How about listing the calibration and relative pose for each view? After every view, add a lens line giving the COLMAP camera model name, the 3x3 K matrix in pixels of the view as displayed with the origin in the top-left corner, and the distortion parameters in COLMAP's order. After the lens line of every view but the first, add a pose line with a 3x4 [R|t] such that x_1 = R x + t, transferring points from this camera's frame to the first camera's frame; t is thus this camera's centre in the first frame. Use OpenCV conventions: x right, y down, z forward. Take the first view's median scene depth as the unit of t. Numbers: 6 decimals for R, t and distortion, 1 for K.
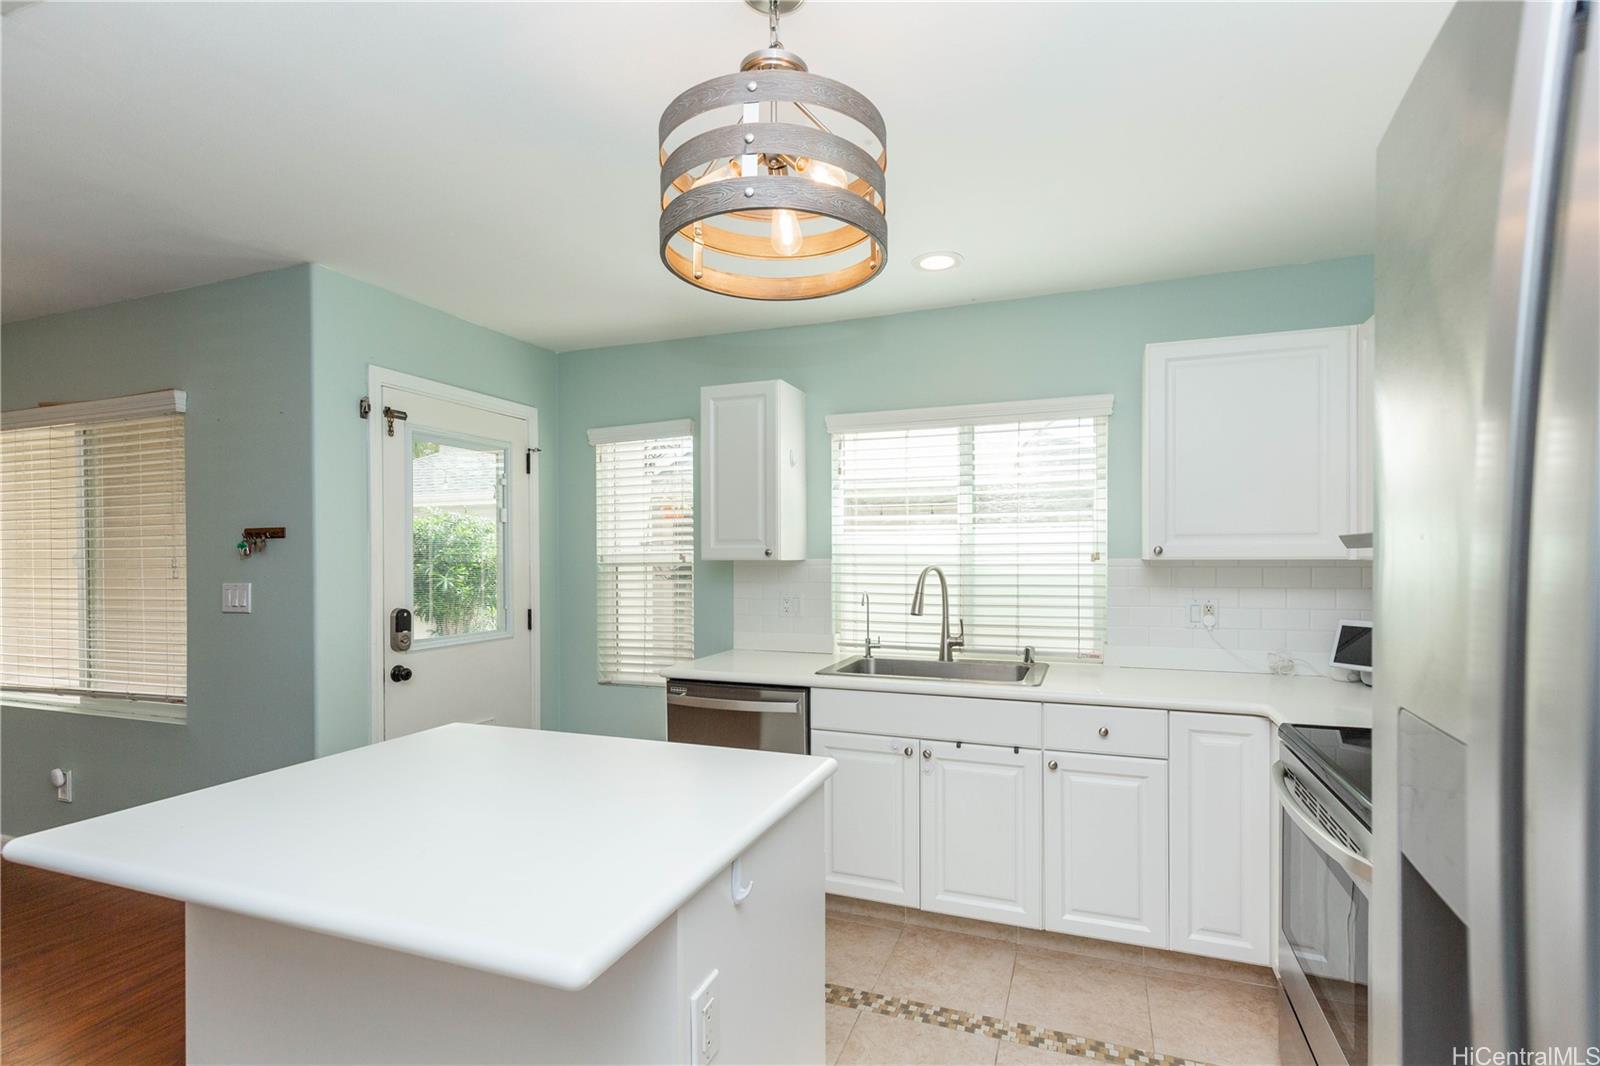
lens RADIAL K [[770.4, 0, 813.4], [0, 770.4, 540.3], [0, 0, 1]] dist [0.025647, 0.000009]
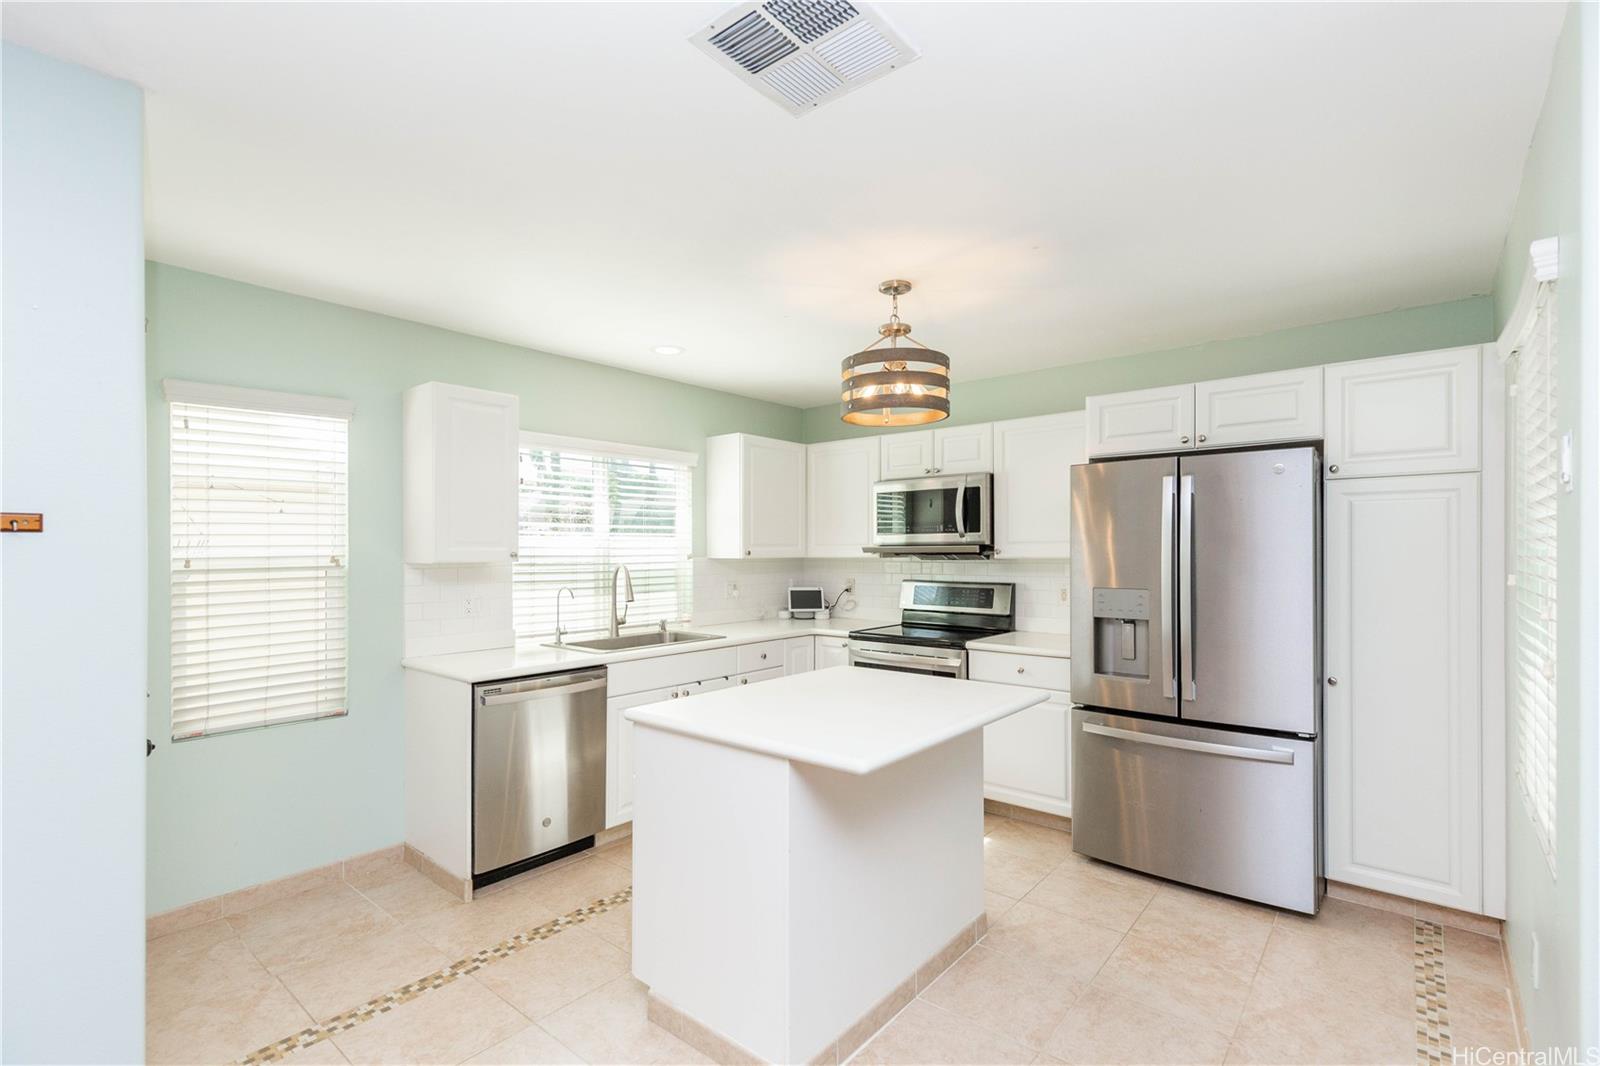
lens RADIAL K [[725.9, 0, 815.5], [0, 725.9, 548.7], [0, 0, 1]] dist [0.004393, 0.000186]
pose [[0.332235, 0.005618, 0.943180, -0.880585], [-0.012458, 0.999921, -0.001567, 0.004032], [-0.943114, -0.011230, 0.332279, 0.270749]]
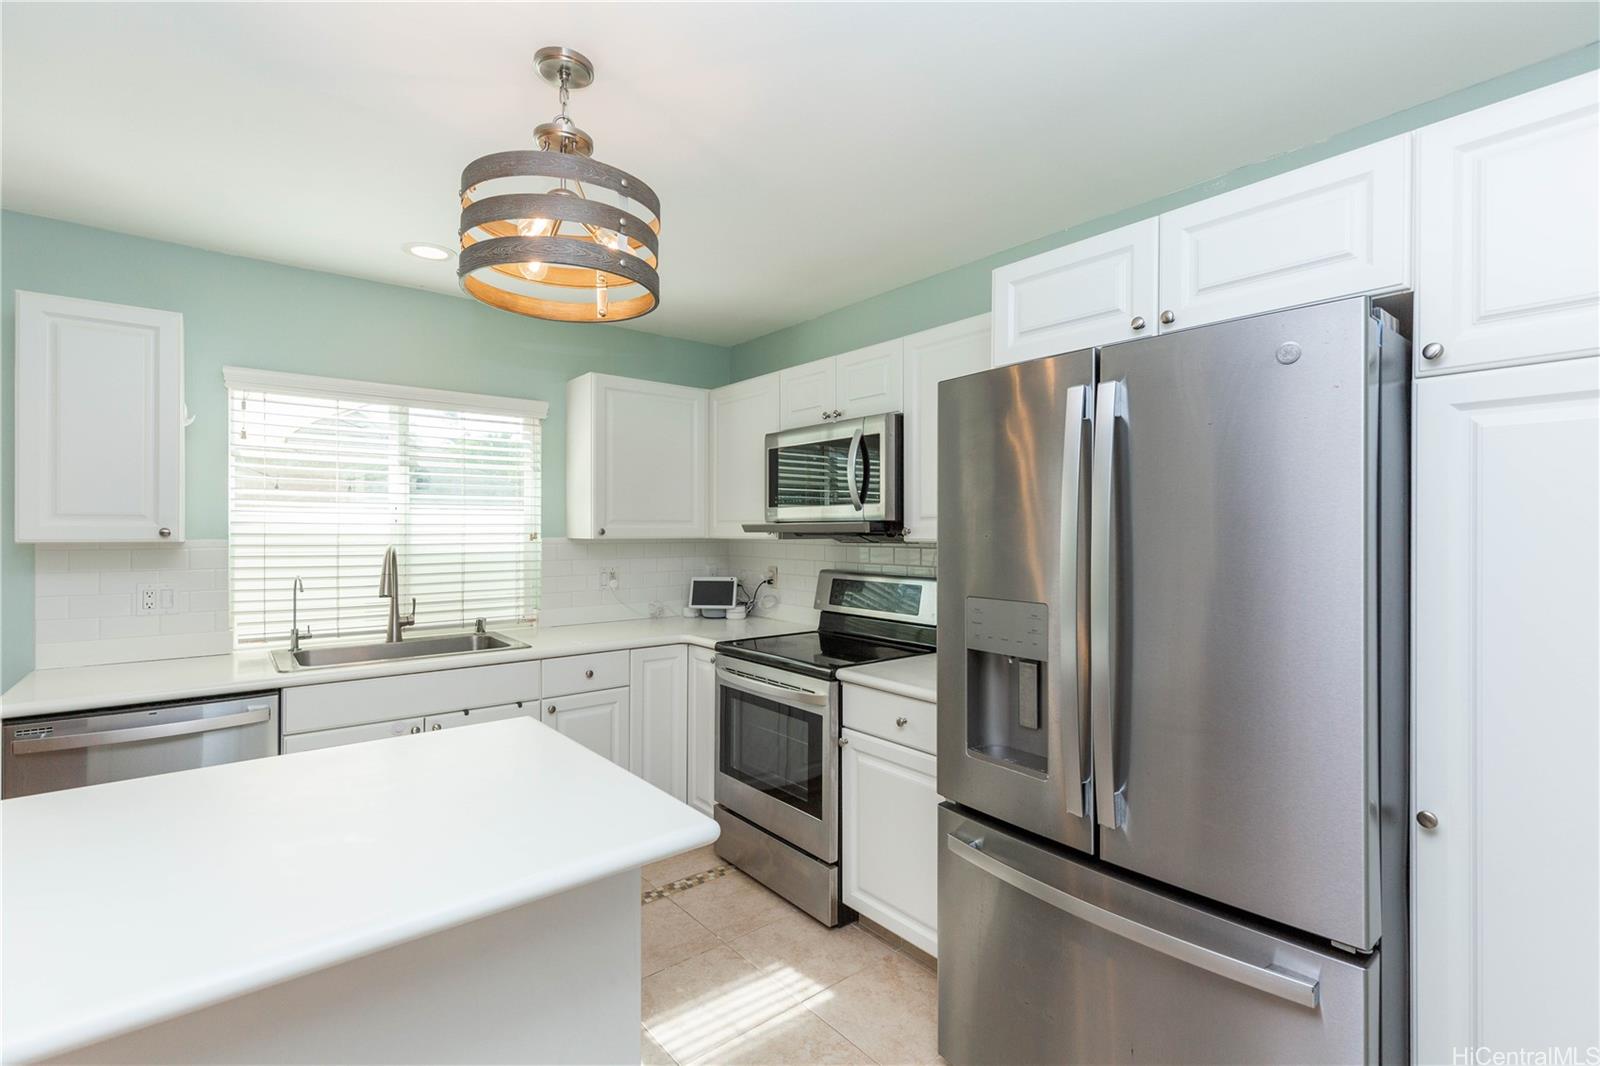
lens RADIAL K [[725.9, 0, 804.8], [0, 725.9, 529.9], [0, 0, 1]] dist [0.004393, 0.000186]
pose [[0.497586, 0.005160, 0.867399, -0.378661], [-0.017320, 0.999842, 0.003987, -0.000430], [-0.867242, -0.017007, 0.497597, 0.079220]]
